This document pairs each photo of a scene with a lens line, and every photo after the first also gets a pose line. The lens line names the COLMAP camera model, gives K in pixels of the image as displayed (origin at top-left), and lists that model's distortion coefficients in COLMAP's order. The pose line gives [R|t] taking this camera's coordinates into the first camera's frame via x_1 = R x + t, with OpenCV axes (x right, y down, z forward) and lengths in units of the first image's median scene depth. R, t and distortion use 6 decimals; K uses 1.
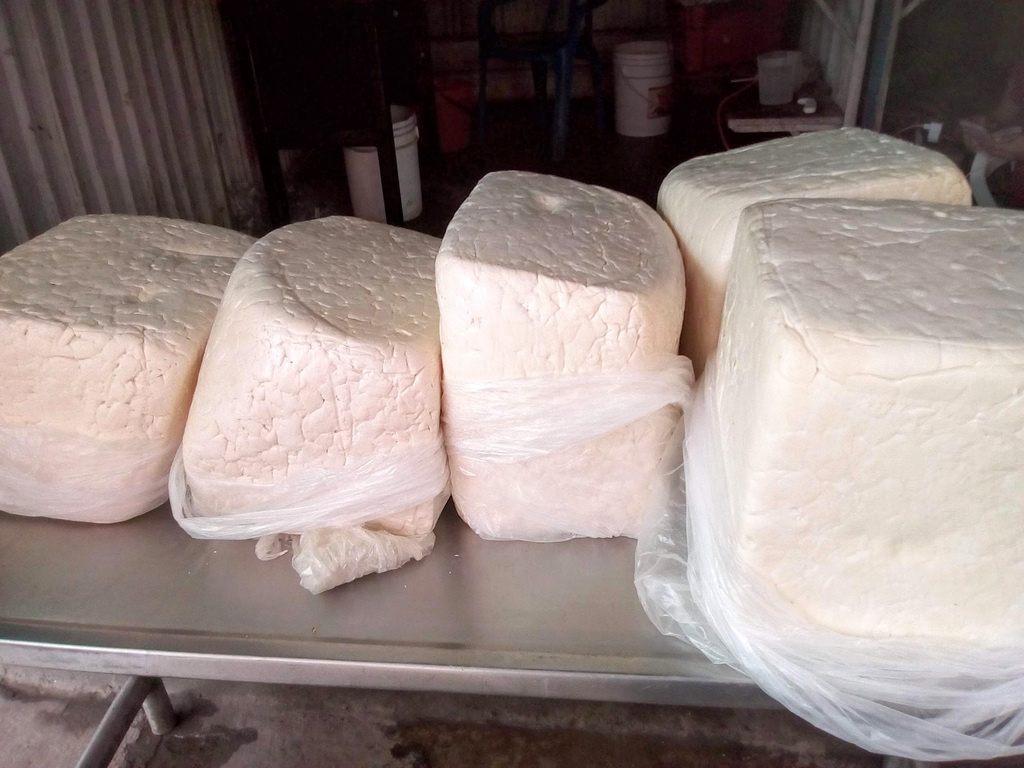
lens RADIAL K [[850.0, 0, 513.4], [0, 850.0, 384.5], [0, 0, 1]] dist [0.015226, -0.015544]
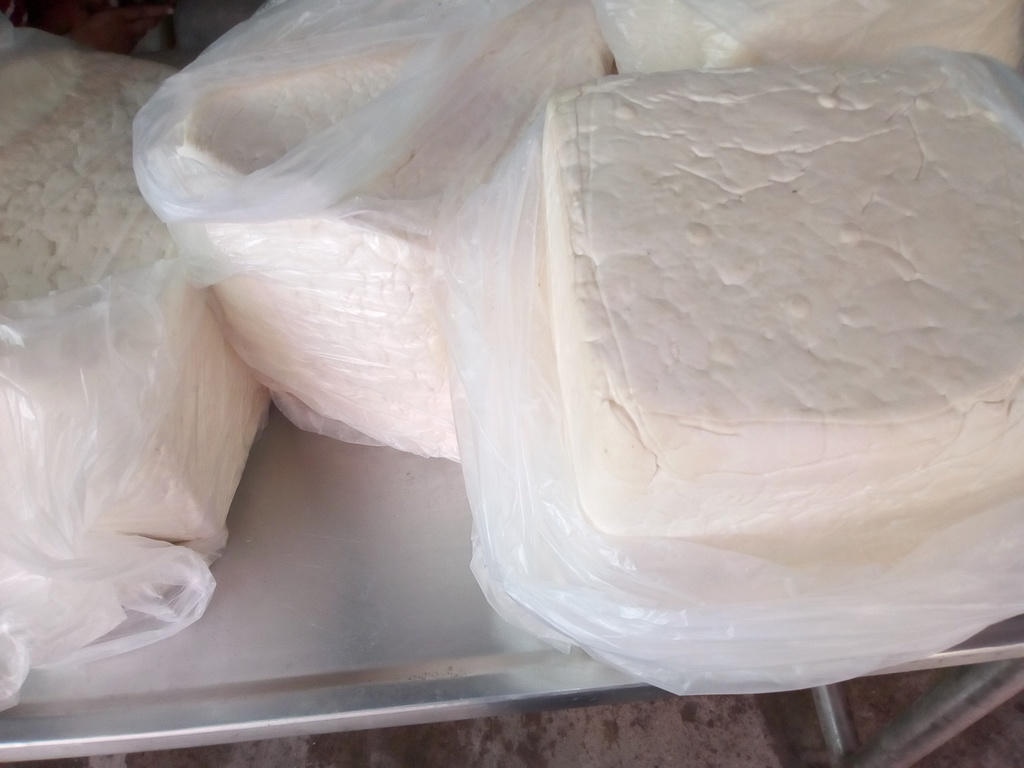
lens RADIAL K [[850.0, 0, 512.1], [0, 850.0, 383.5], [0, 0, 1]] dist [0.015226, -0.015544]
pose [[0.980263, -0.158621, 0.117996, 0.156623], [0.096880, 0.905704, 0.412691, -0.351661], [-0.172331, -0.393114, 0.903196, 0.387364]]
